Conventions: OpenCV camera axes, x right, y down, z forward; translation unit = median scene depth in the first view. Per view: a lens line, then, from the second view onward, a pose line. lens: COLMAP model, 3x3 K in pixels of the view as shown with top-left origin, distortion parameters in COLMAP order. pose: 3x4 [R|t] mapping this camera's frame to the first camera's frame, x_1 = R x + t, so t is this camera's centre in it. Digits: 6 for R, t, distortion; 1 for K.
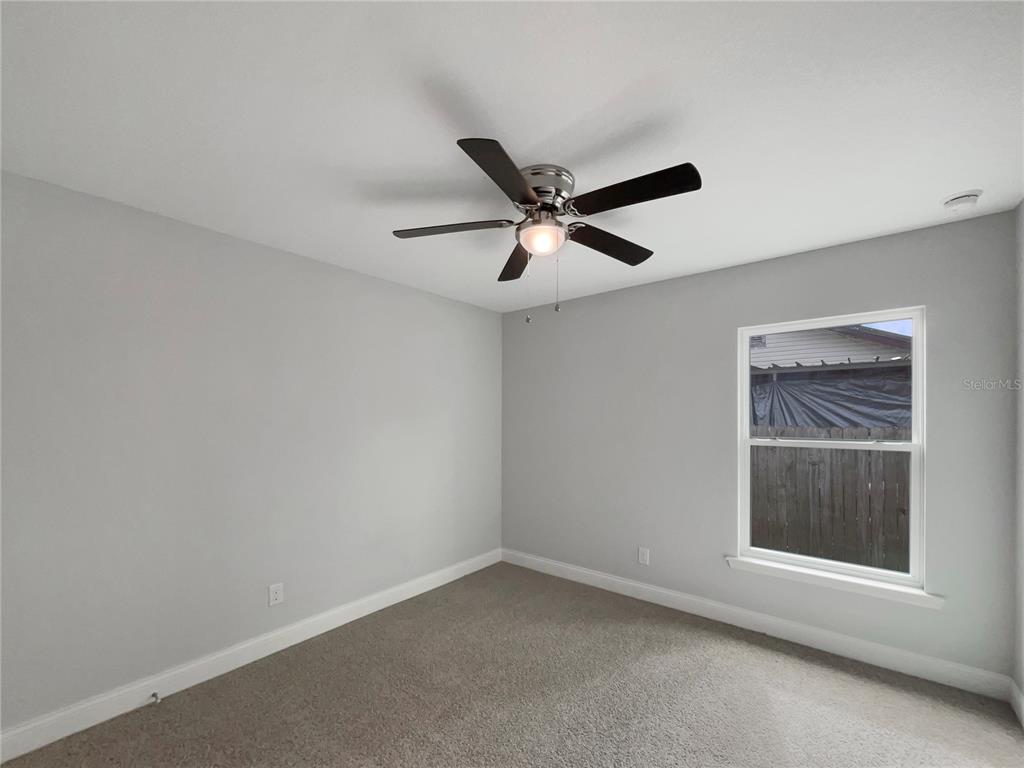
lens RADIAL K [[406.7, 0, 513.7], [0, 406.7, 420.0], [0, 0, 1]] dist [-0.000768, -0.000058]
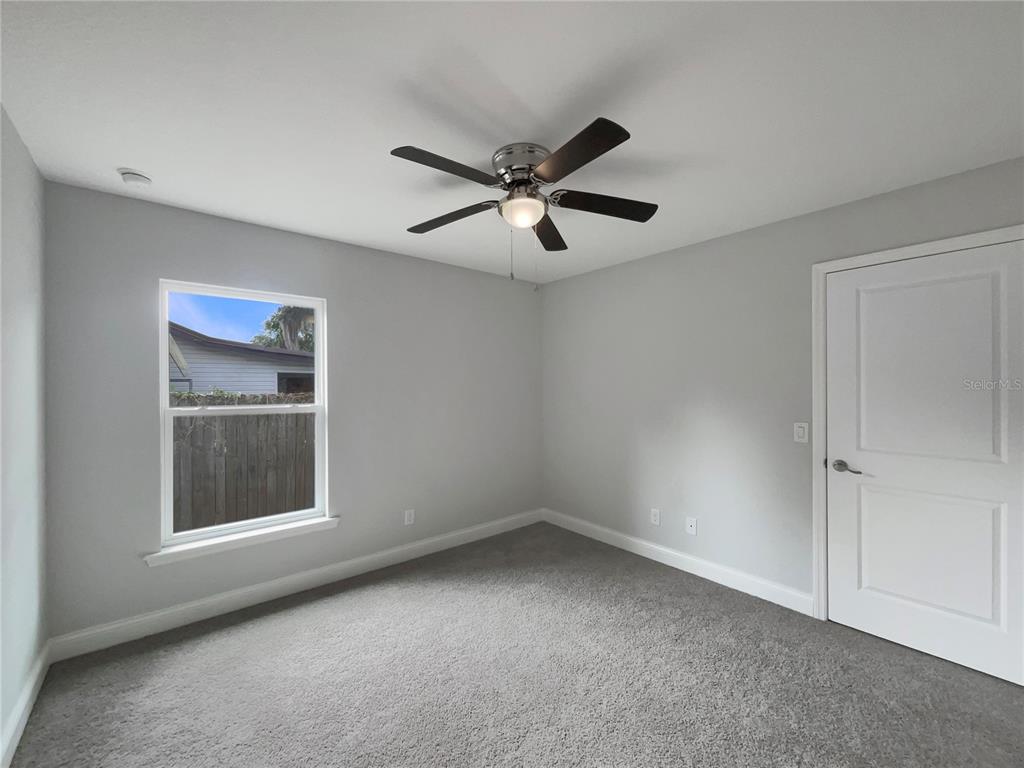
lens RADIAL K [[420.9, 0, 507.2], [0, 420.9, 388.9], [0, 0, 1]] dist [-0.000616, -0.000055]
pose [[0.207361, -0.010176, 0.978212, -0.178122], [0.010903, 0.999908, 0.008091, 0.003561], [-0.978204, 0.008987, 0.207453, 0.138498]]
